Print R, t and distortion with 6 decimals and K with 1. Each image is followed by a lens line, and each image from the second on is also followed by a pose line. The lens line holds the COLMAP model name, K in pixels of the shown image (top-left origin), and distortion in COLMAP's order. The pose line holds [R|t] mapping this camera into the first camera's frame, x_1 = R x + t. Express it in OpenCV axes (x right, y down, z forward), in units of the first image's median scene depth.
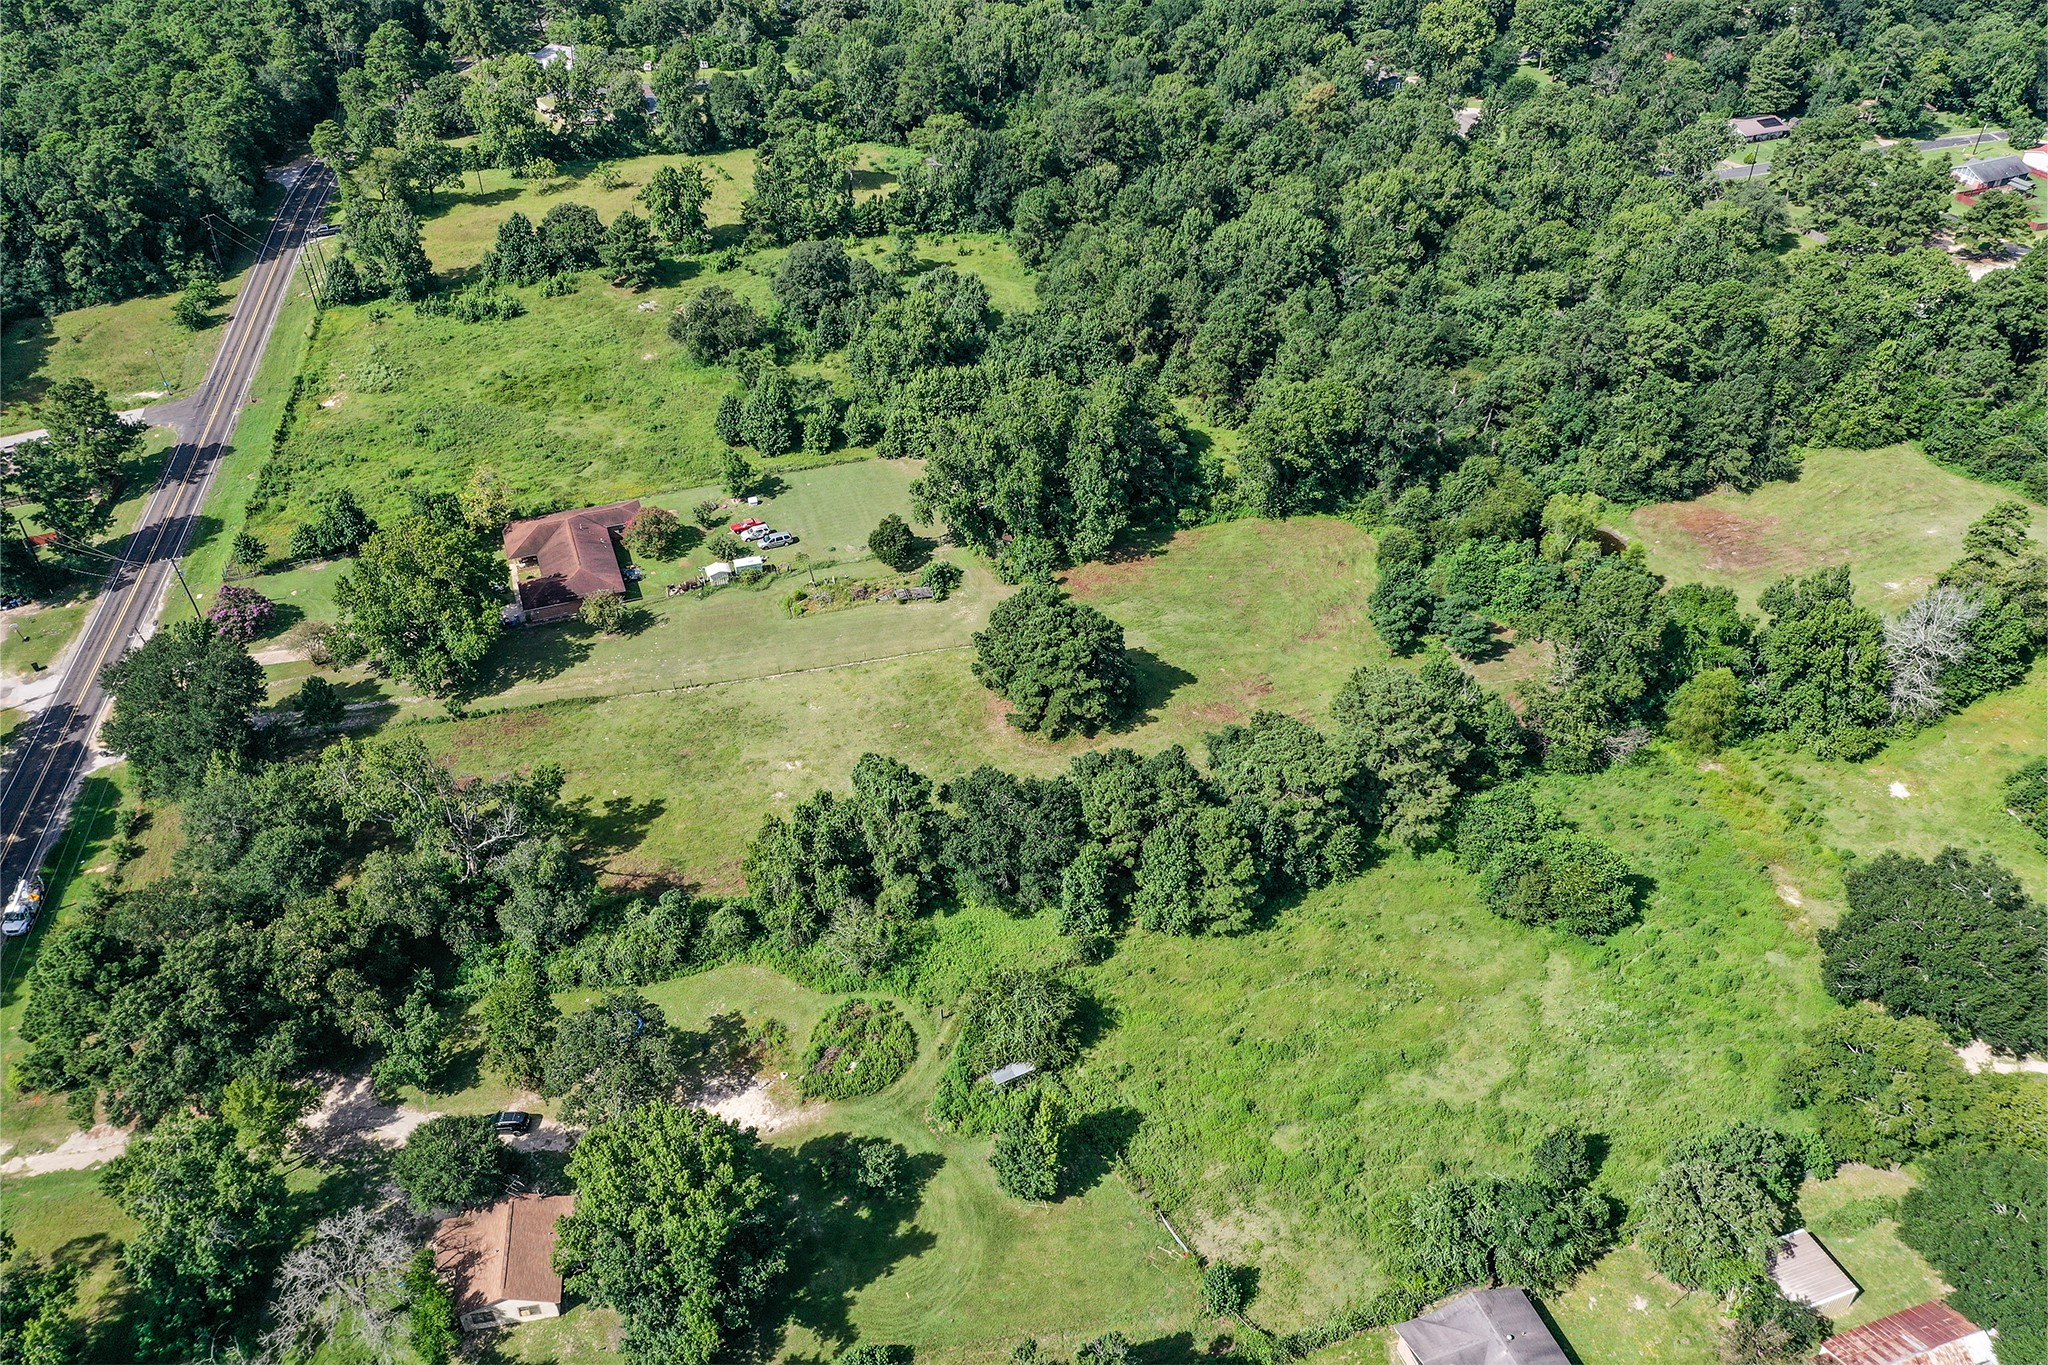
lens RADIAL K [[1626.0, 0, 1023.6], [0, 1626.0, 686.6], [0, 0, 1]] dist [0.015657, 0.015137]
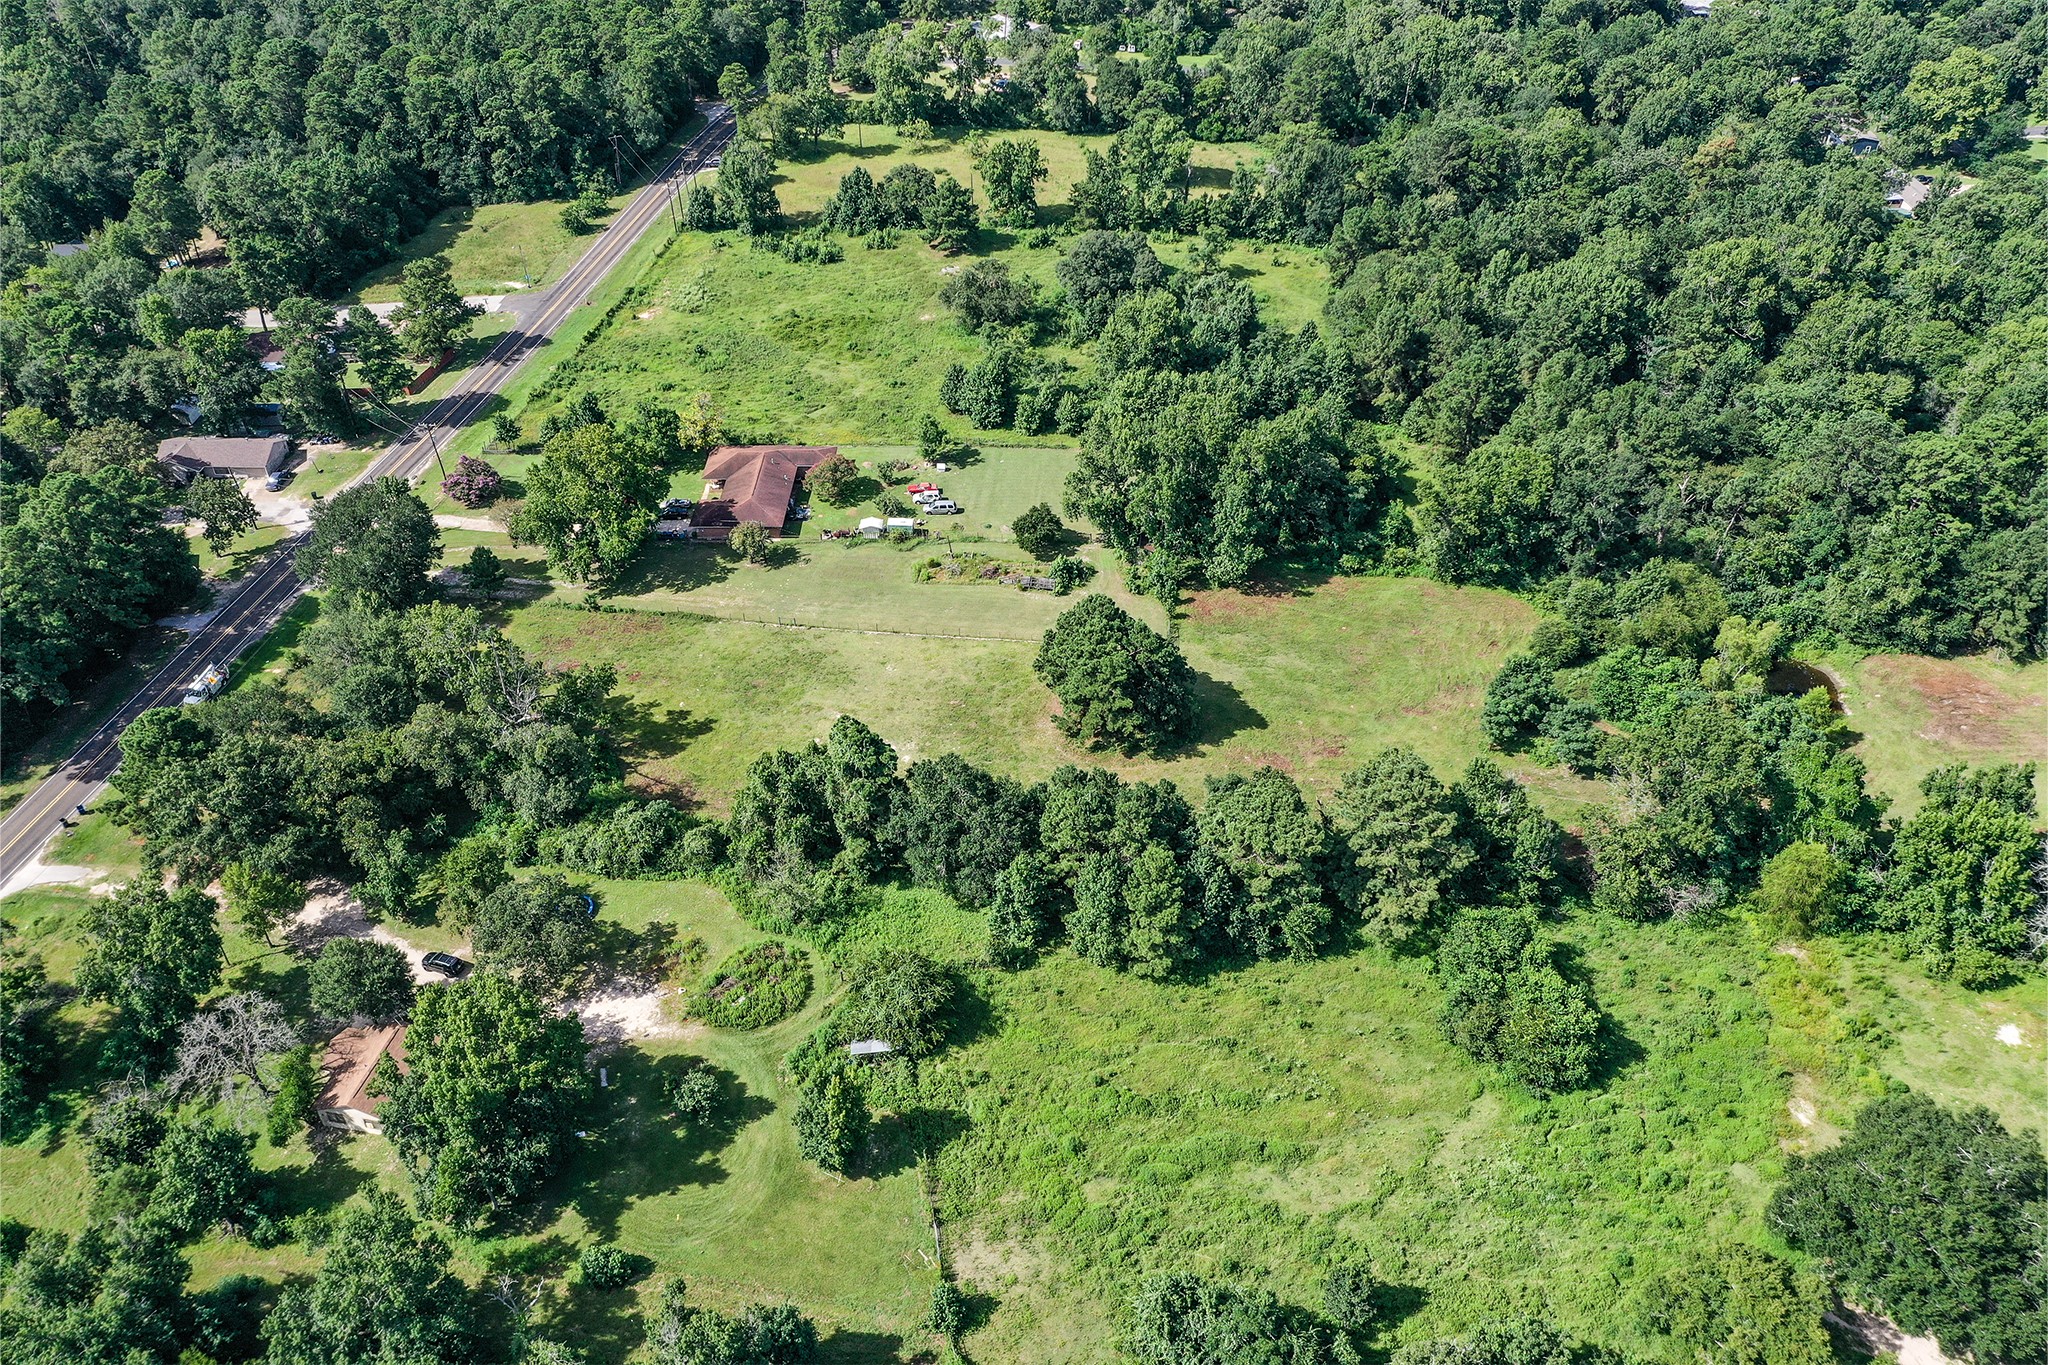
lens RADIAL K [[1626.0, 0, 1016.8], [0, 1626.0, 686.5], [0, 0, 1]] dist [0.015657, 0.015137]
pose [[0.933134, 0.216214, -0.287251, 0.224350], [-0.214583, 0.975984, 0.037550, -0.029425], [0.288471, 0.026600, 0.957119, 0.029050]]
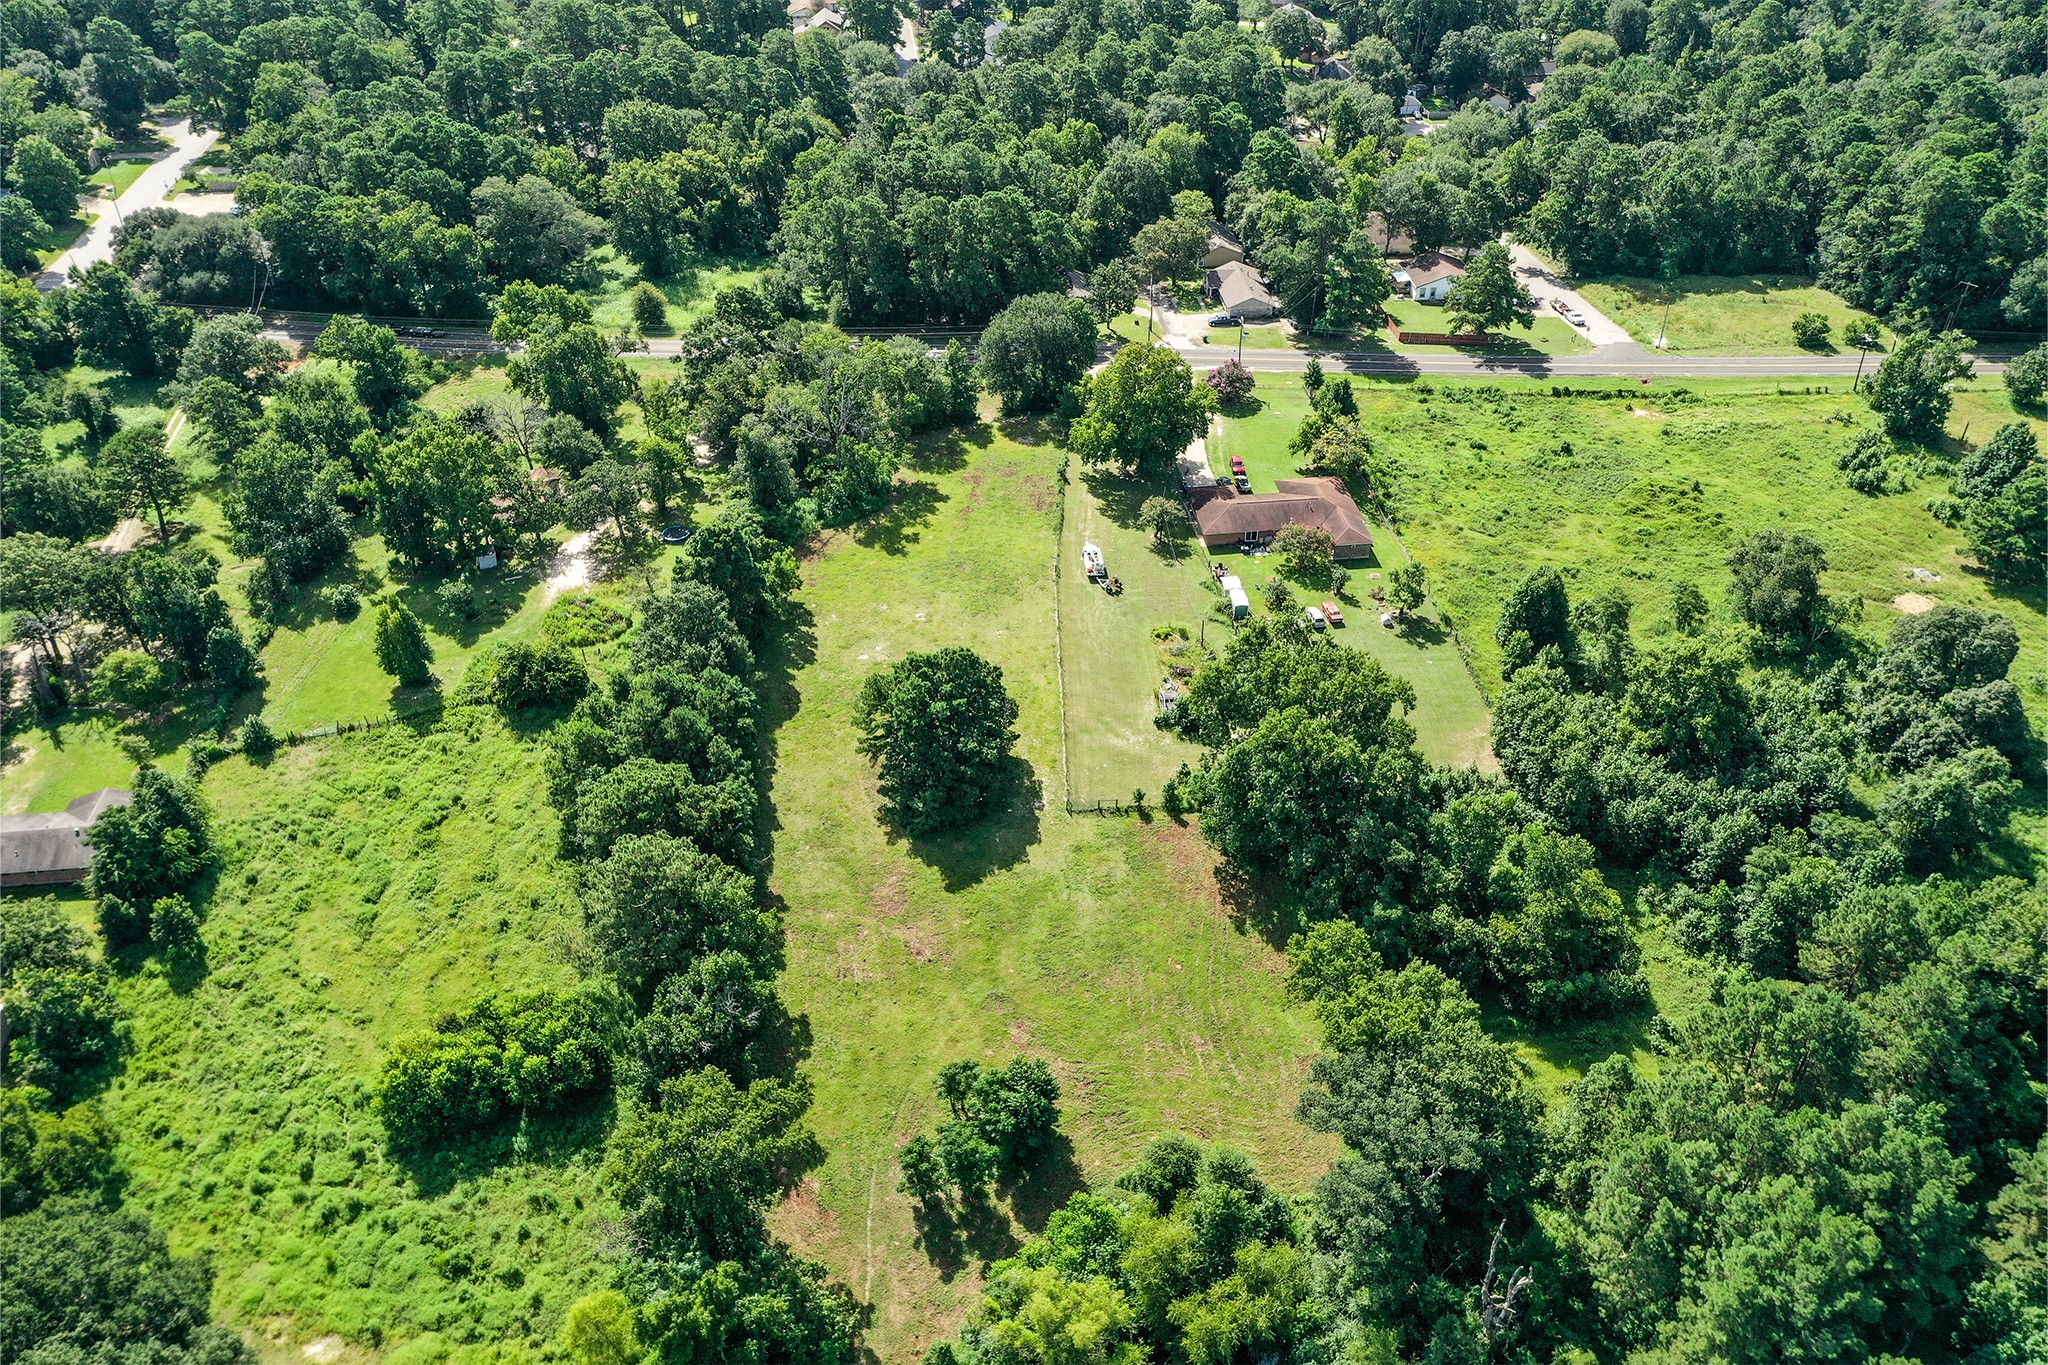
lens RADIAL K [[1626.0, 0, 1017.4], [0, 1626.0, 679.9], [0, 0, 1]] dist [0.015657, 0.015137]
pose [[-0.226949, 0.583373, -0.779853, 0.652877], [-0.585064, 0.558487, 0.588041, -0.549428], [0.778585, 0.589719, 0.214563, 0.727770]]
